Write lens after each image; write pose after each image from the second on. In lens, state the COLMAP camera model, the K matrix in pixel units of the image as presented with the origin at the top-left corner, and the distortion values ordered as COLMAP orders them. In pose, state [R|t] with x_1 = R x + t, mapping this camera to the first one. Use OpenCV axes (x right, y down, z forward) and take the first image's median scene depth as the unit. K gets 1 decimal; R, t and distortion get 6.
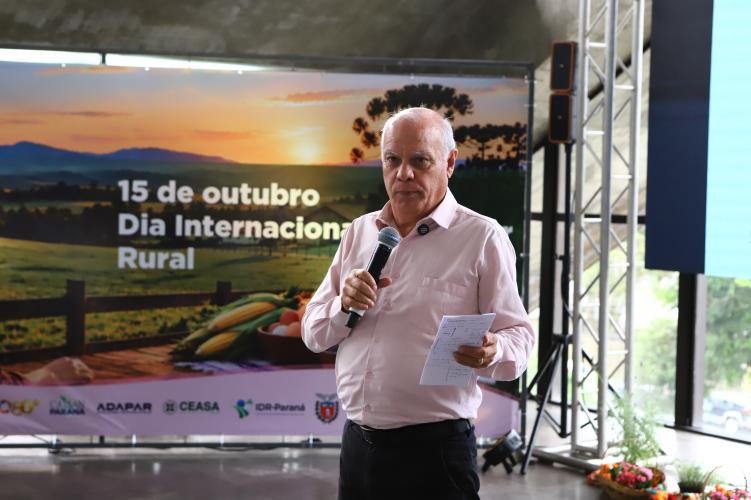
lens RADIAL K [[1427.0, 0, 375.5], [0, 1427.0, 250.0], [0, 0, 1]] dist [0.237821, -0.212039]
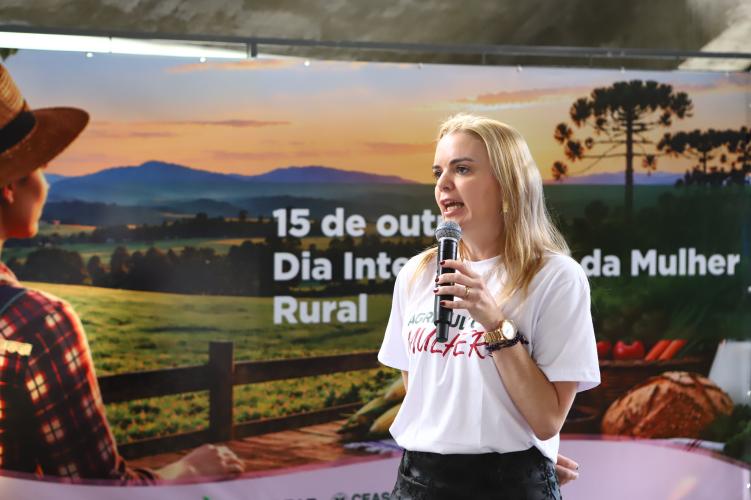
lens RADIAL K [[1427.0, 0, 375.5], [0, 1427.0, 250.0], [0, 0, 1]] dist [0.237821, -0.212039]
pose [[0.978947, -0.027177, 0.202297, -0.278070], [0.029039, 0.999559, -0.006238, -0.020433], [-0.202038, 0.011981, 0.979304, 0.242817]]
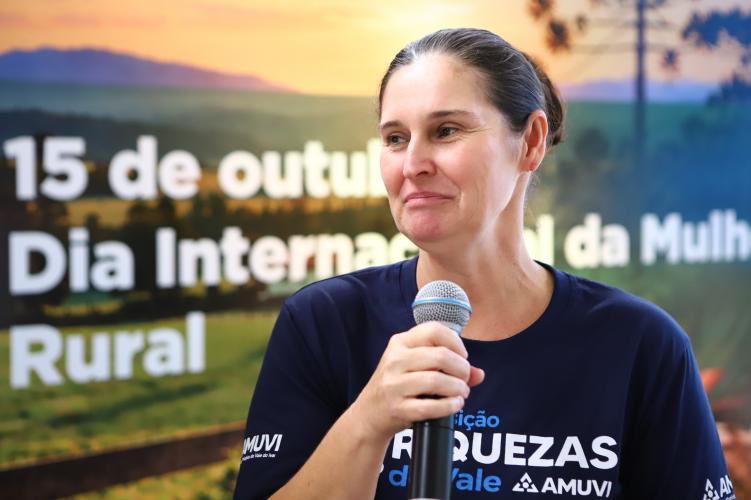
lens RADIAL K [[1427.0, 0, 375.5], [0, 1427.0, 250.0], [0, 0, 1]] dist [0.237821, -0.212039]
pose [[0.889441, -0.051781, 0.454107, -0.258590], [0.046723, 0.998658, 0.022359, -0.024992], [-0.454655, 0.001330, 0.890667, 0.640155]]
